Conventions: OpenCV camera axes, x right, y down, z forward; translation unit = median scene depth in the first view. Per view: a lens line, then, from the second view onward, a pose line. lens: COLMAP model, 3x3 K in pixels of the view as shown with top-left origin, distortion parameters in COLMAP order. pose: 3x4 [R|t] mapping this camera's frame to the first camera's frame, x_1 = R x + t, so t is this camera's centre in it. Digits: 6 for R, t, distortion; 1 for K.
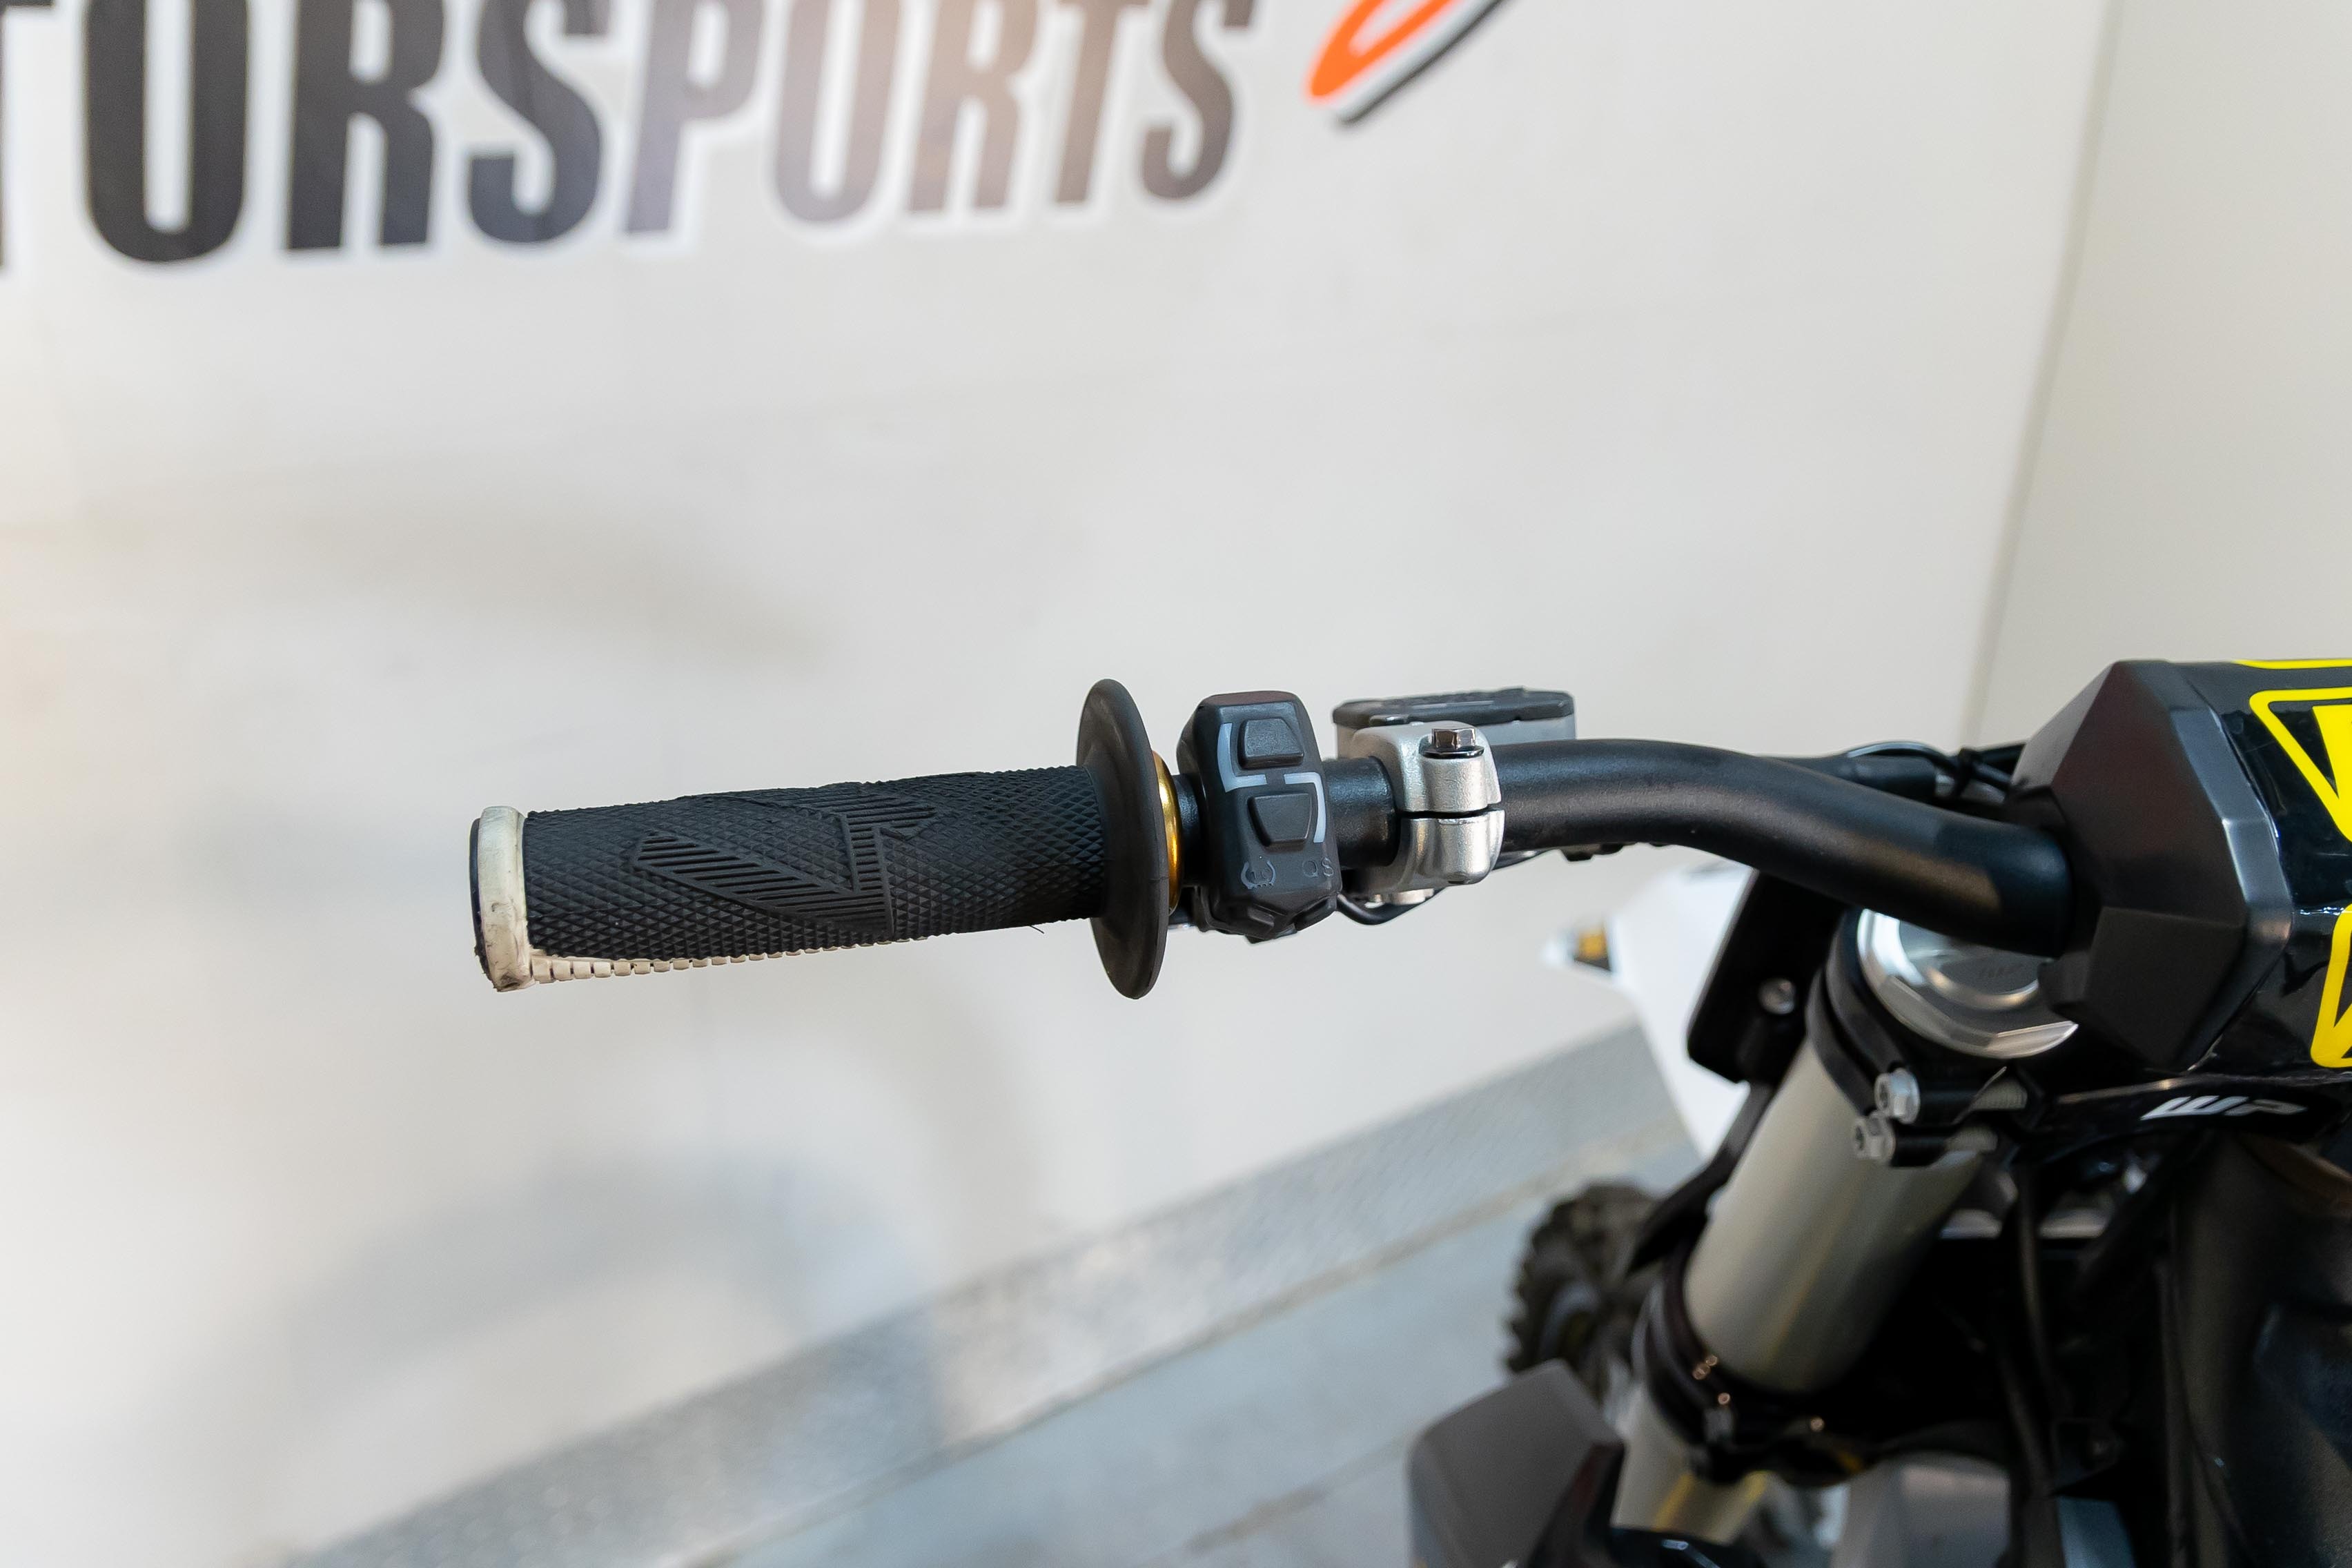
lens RADIAL K [[1849.1, 0, 1176.0], [0, 1849.1, 784.0], [0, 0, 1]] dist [0.003002, -0.044596]
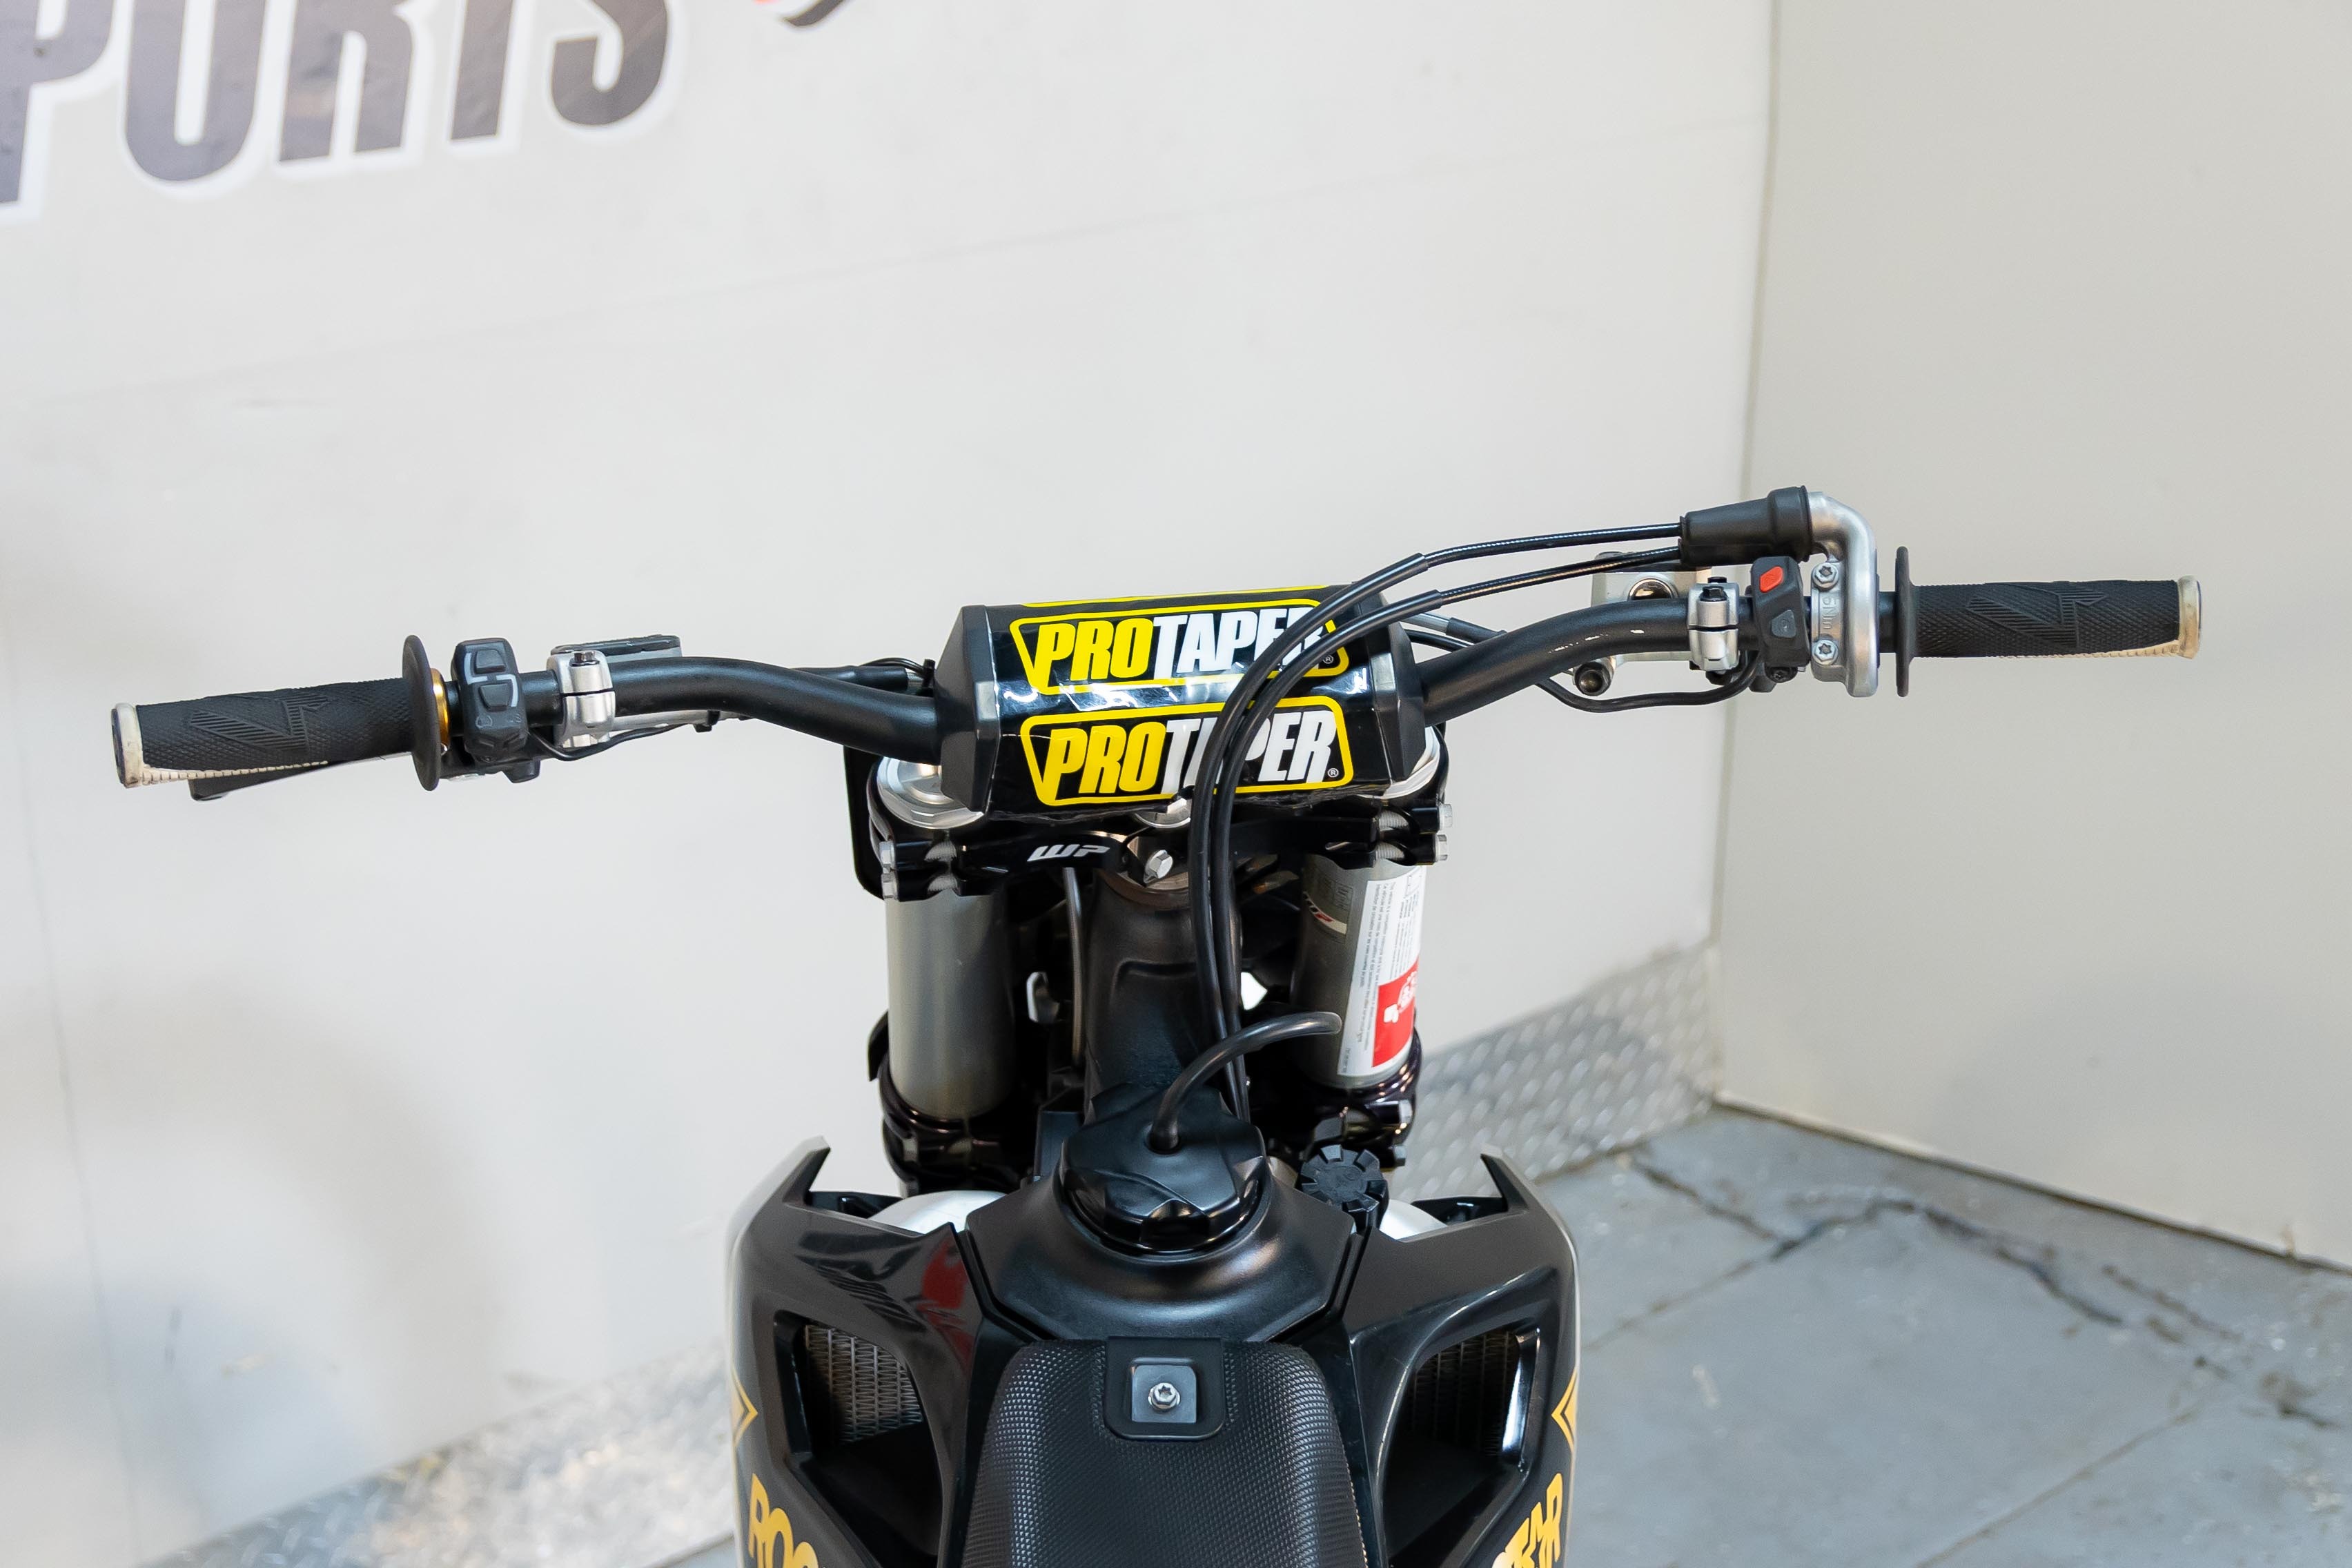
lens RADIAL K [[3201.2, 0, 1176.0], [0, 3201.2, 784.0], [0, 0, 1]] dist [-0.005582, 0.000171]
pose [[0.991443, -0.046995, 0.121787, 0.359882], [0.050832, 0.998298, -0.028587, 0.250097], [-0.120237, 0.034533, 0.992144, -2.592295]]
